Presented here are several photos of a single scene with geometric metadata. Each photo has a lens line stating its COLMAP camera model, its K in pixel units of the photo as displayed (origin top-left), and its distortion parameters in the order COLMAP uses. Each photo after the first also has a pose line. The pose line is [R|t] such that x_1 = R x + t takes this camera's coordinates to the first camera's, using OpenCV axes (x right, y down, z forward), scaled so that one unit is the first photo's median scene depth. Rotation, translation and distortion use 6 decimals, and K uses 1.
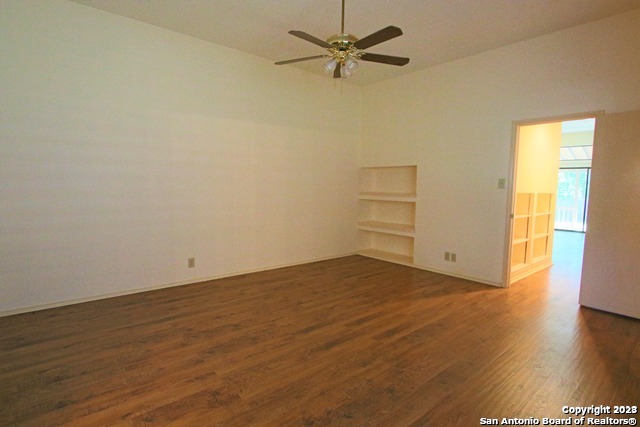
lens RADIAL K [[329.7, 0, 320.8], [0, 329.7, 213.7], [0, 0, 1]] dist [-0.005751, 0.000237]
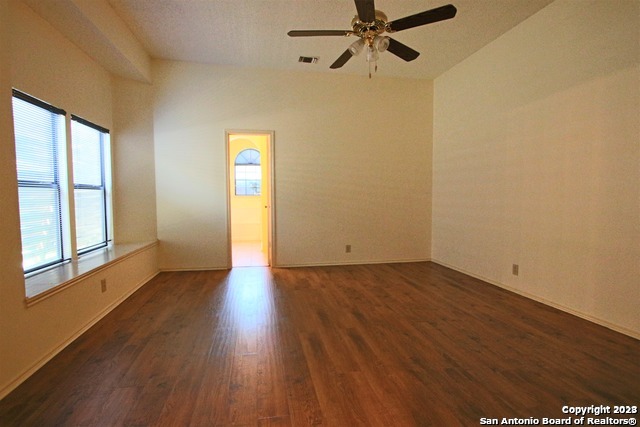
lens RADIAL K [[329.7, 0, 320.8], [0, 329.7, 213.9], [0, 0, 1]] dist [-0.005751, 0.000237]
pose [[-0.496092, 0.033492, -0.867624, 0.842529], [-0.077313, 0.993583, 0.082560, -0.047460], [0.864821, 0.108036, -0.490319, 1.238705]]
